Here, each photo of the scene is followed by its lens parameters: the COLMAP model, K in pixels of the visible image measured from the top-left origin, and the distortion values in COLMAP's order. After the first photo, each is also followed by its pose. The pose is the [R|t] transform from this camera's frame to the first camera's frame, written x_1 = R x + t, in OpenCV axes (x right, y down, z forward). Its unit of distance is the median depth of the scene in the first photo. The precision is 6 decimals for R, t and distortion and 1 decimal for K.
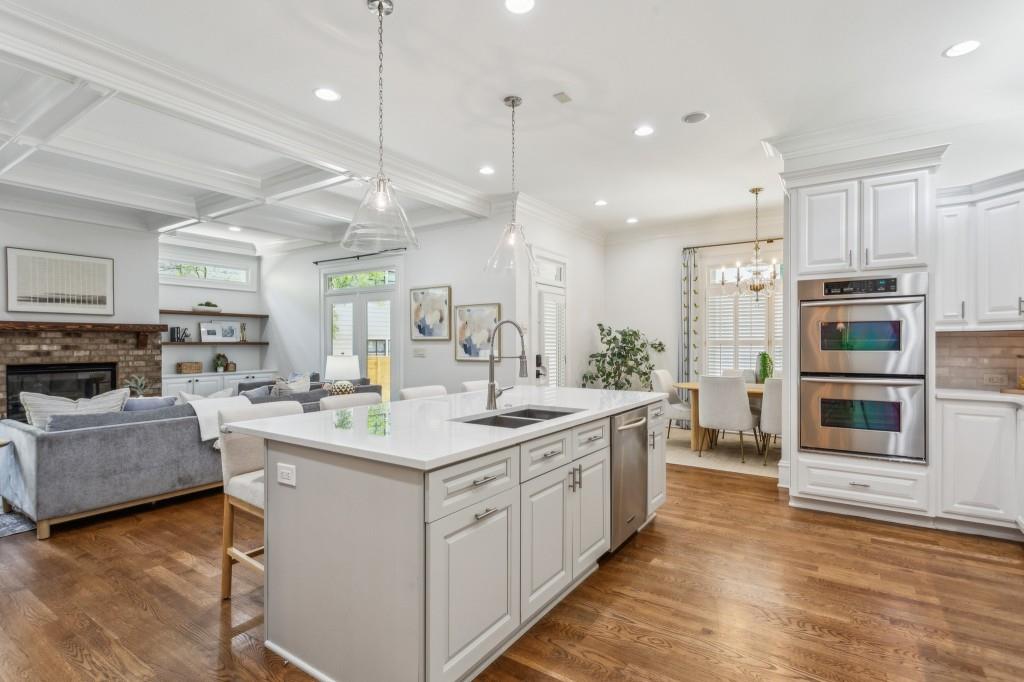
lens RADIAL K [[493.4, 0, 513.0], [0, 493.4, 341.9], [0, 0, 1]] dist [0.008667, 0.001630]
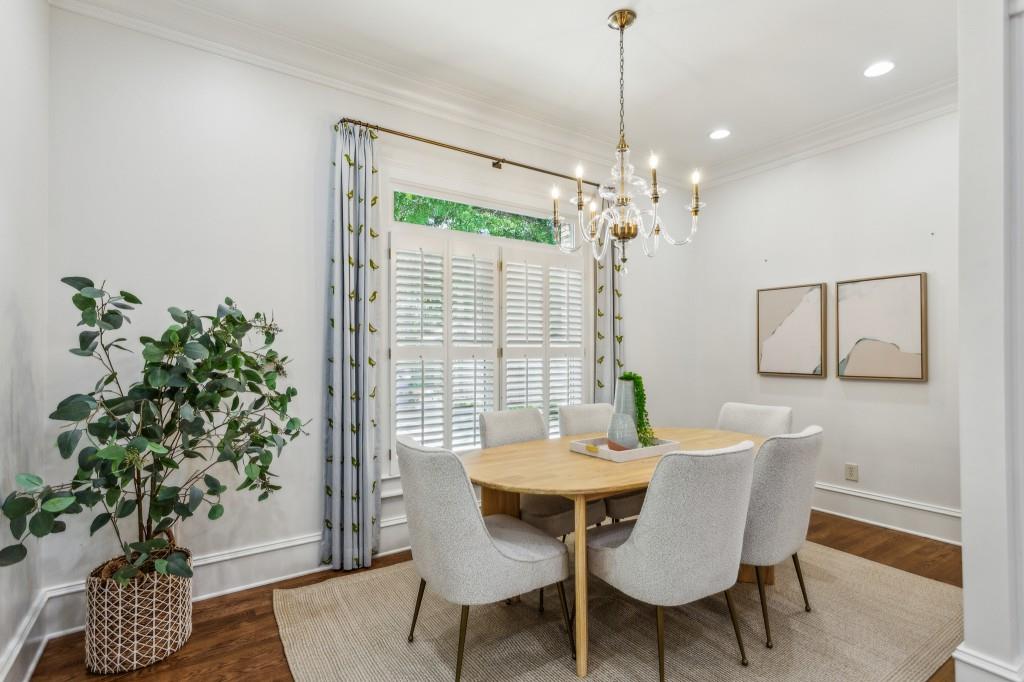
lens RADIAL K [[493.4, 0, 508.4], [0, 493.4, 350.6], [0, 0, 1]] dist [0.008667, 0.001630]
pose [[0.377502, 0.009025, 0.925965, 0.023222], [-0.000768, 0.999955, -0.009433, 0.003838], [-0.926008, 0.002850, 0.377492, 0.725252]]
